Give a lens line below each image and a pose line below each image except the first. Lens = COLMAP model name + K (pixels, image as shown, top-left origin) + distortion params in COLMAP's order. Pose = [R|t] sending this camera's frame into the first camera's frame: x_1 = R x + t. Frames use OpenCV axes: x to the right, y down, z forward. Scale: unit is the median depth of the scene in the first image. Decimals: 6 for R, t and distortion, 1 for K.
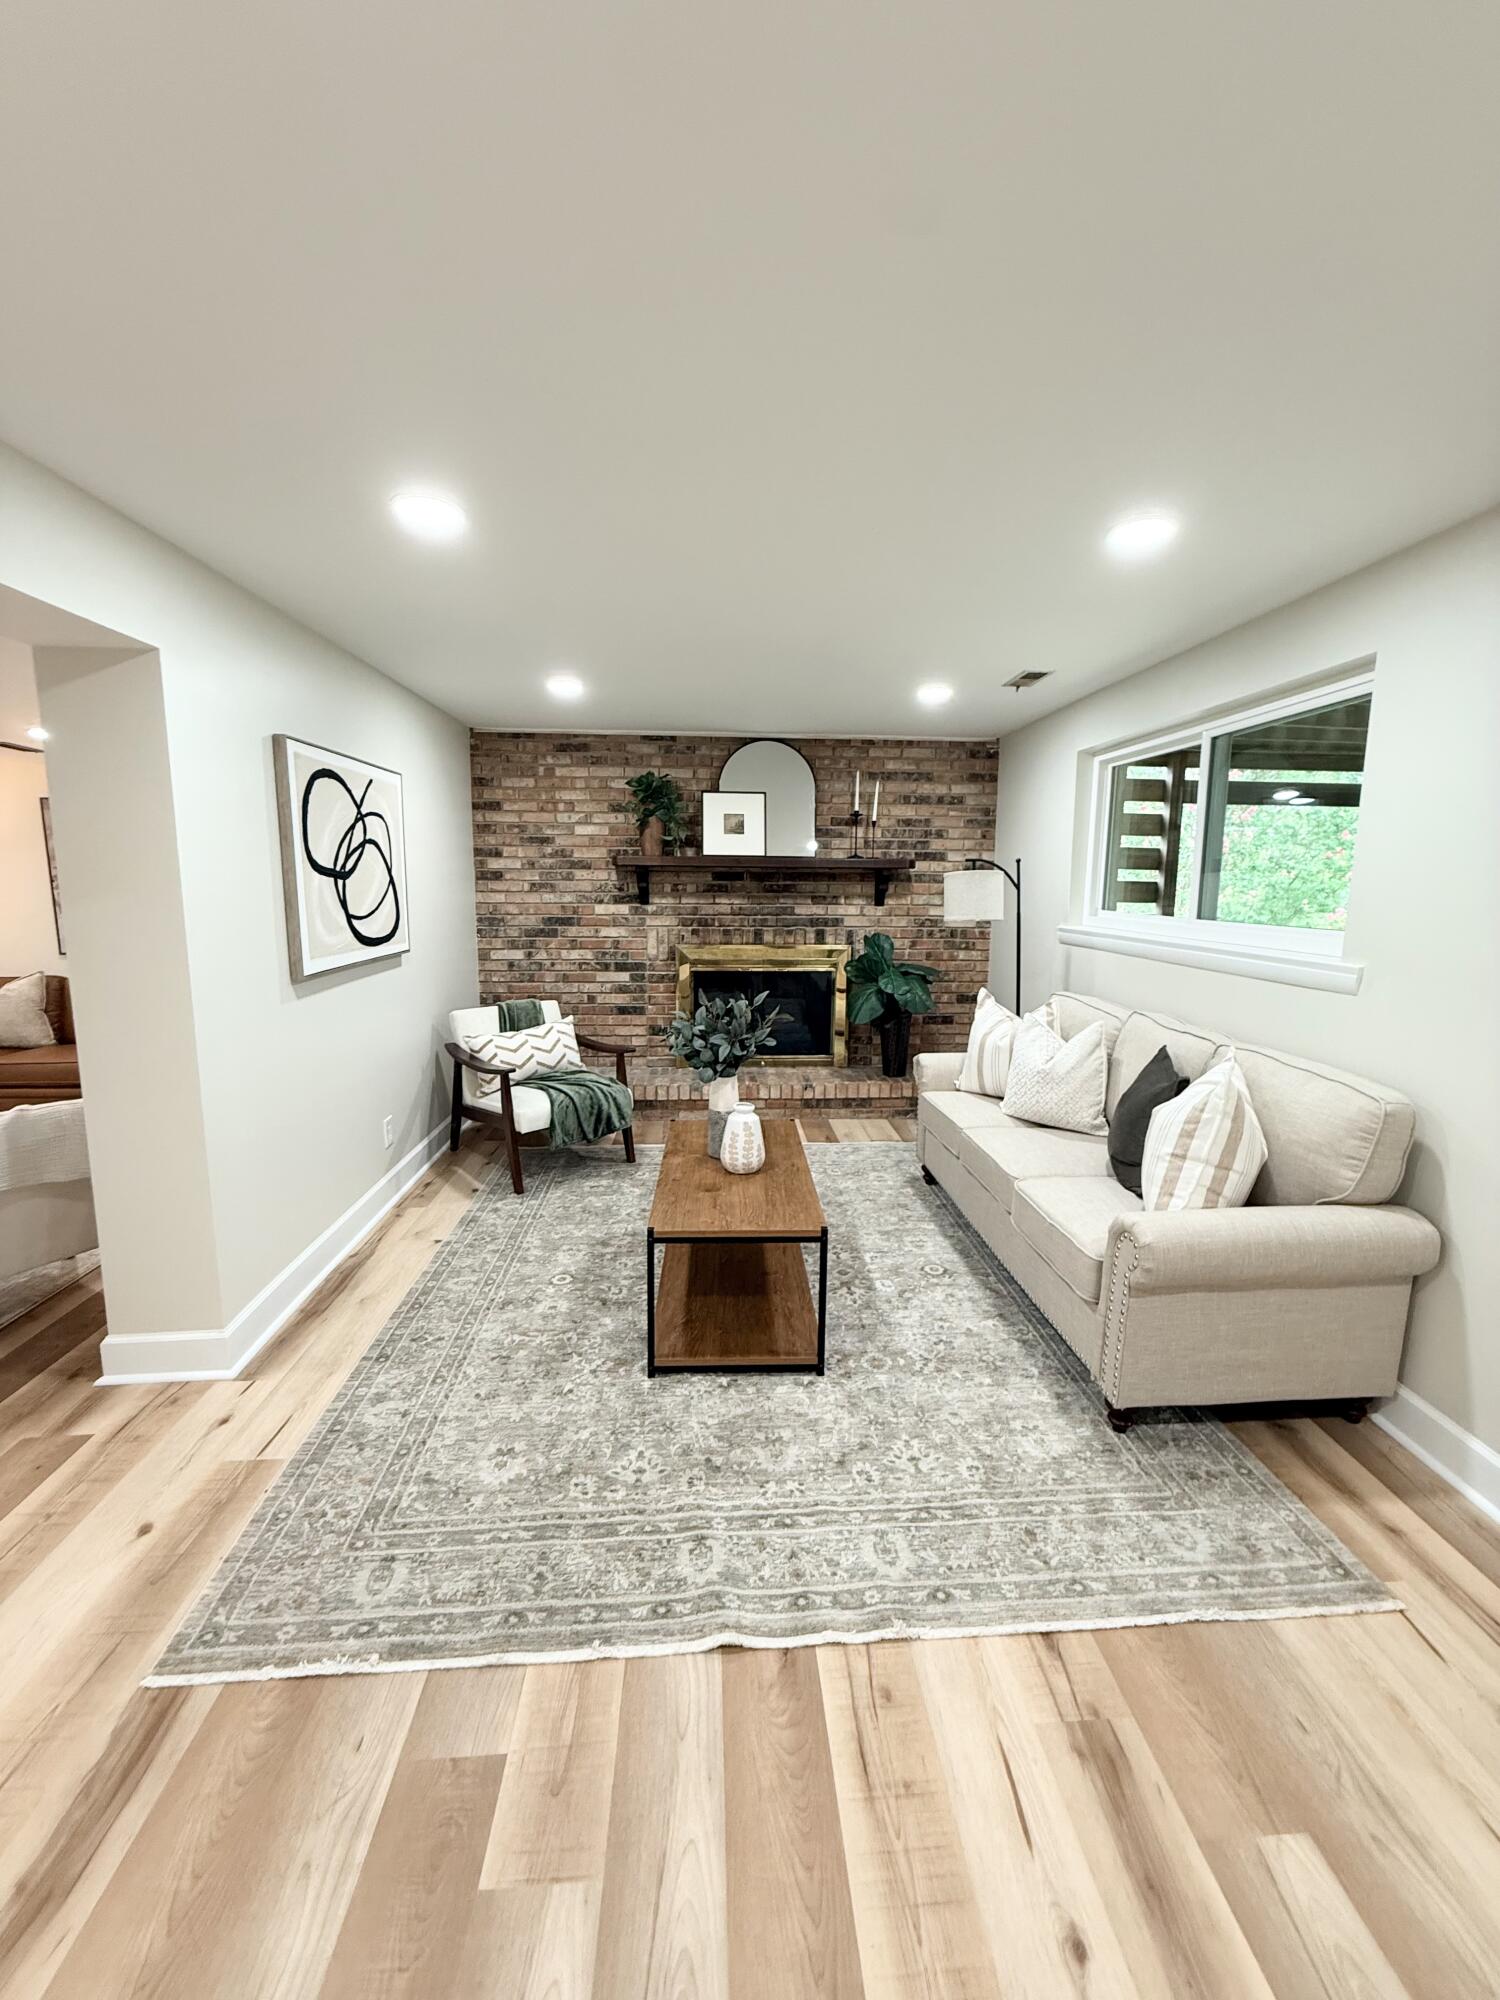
lens RADIAL K [[796.4, 0, 757.0], [0, 796.4, 994.6], [0, 0, 1]] dist [-0.003166, 0.000132]
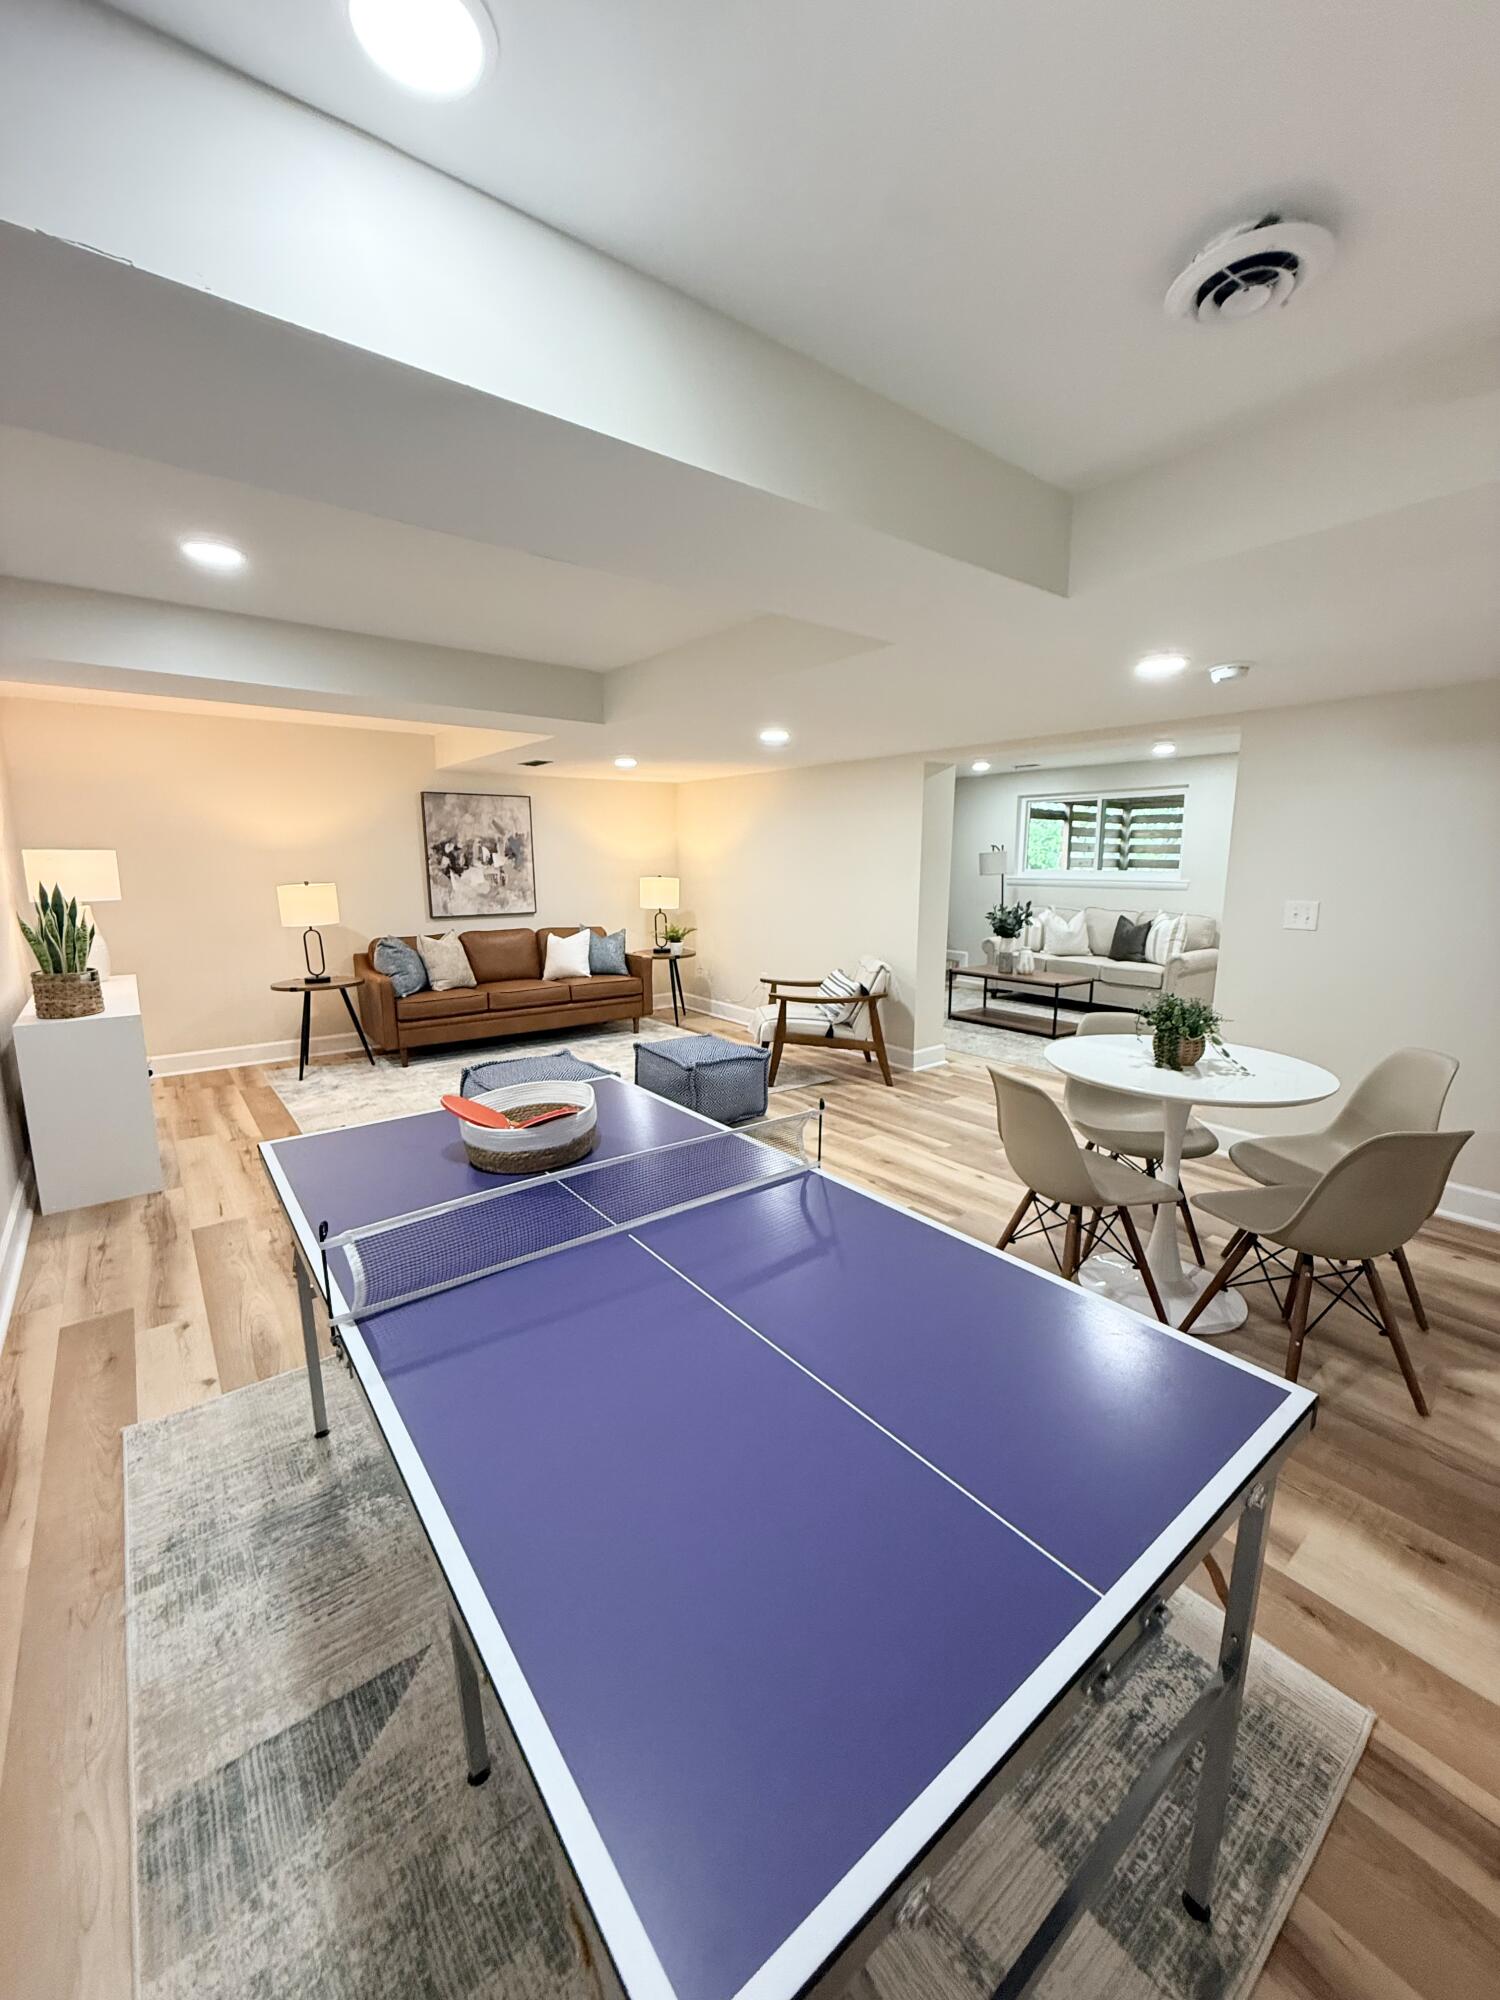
lens RADIAL K [[796.4, 0, 757.0], [0, 796.4, 994.6], [0, 0, 1]] dist [-0.003166, 0.000132]
pose [[0.828641, -0.102710, 0.550276, -2.421599], [0.087792, 0.994703, 0.053460, 0.097520], [-0.552853, 0.004010, 0.833269, -0.677656]]
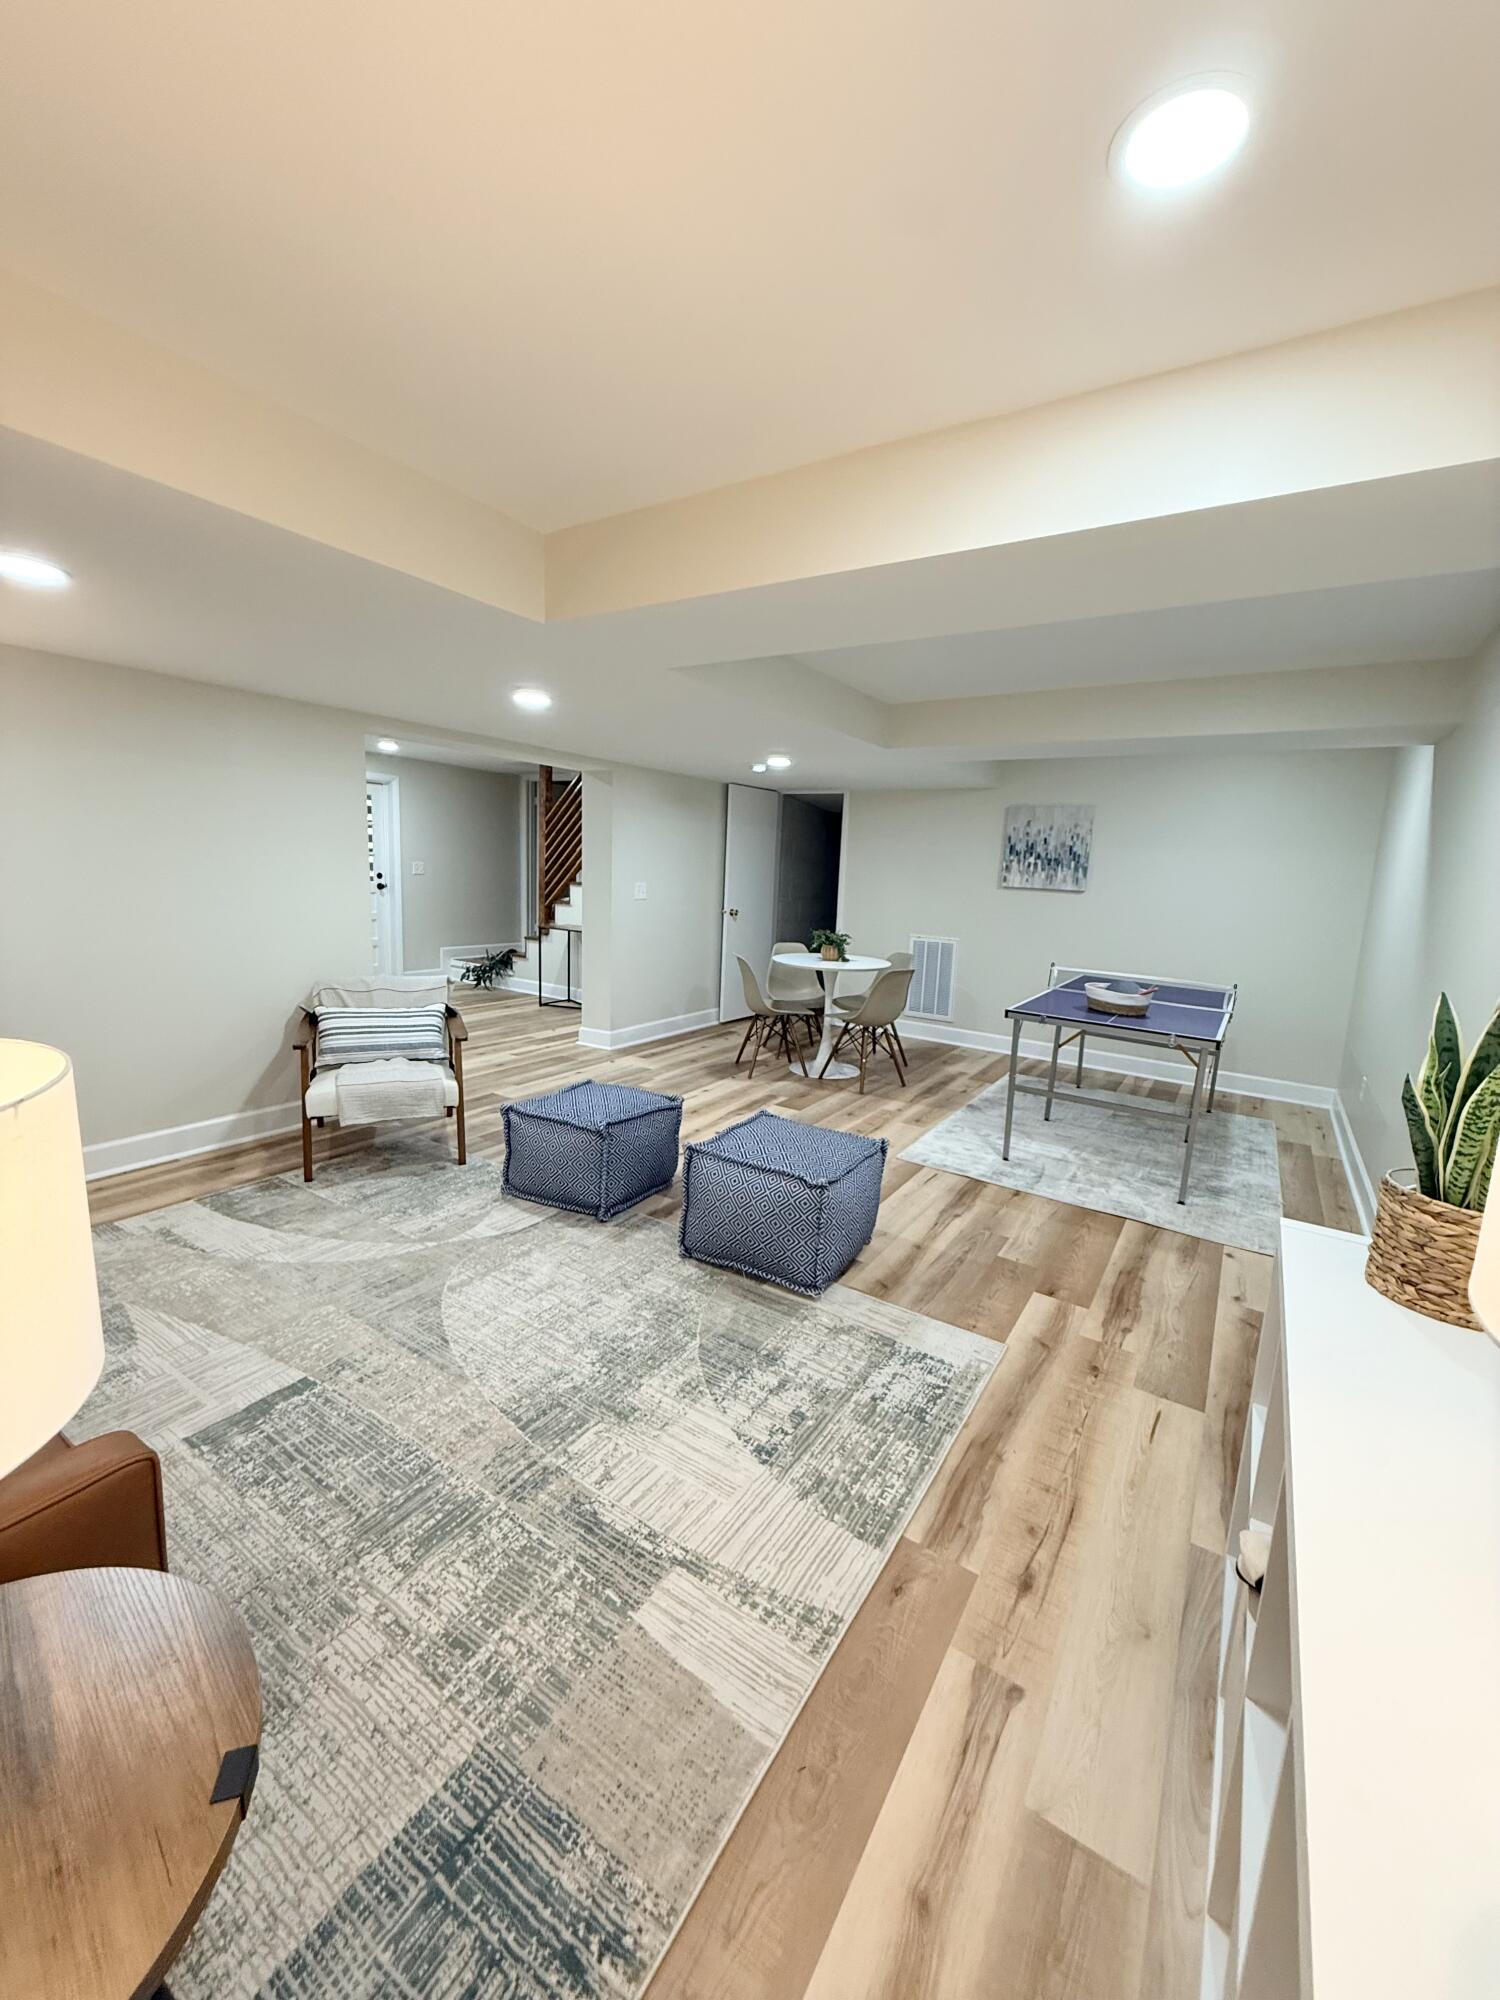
lens RADIAL K [[796.4, 0, 757.0], [0, 796.4, 994.6], [0, 0, 1]] dist [-0.003166, 0.000132]
pose [[-0.801427, -0.144146, 0.580462, -2.562851], [0.034415, 0.957801, 0.285365, -0.278657], [-0.597101, 0.248676, -0.762647, 1.820819]]
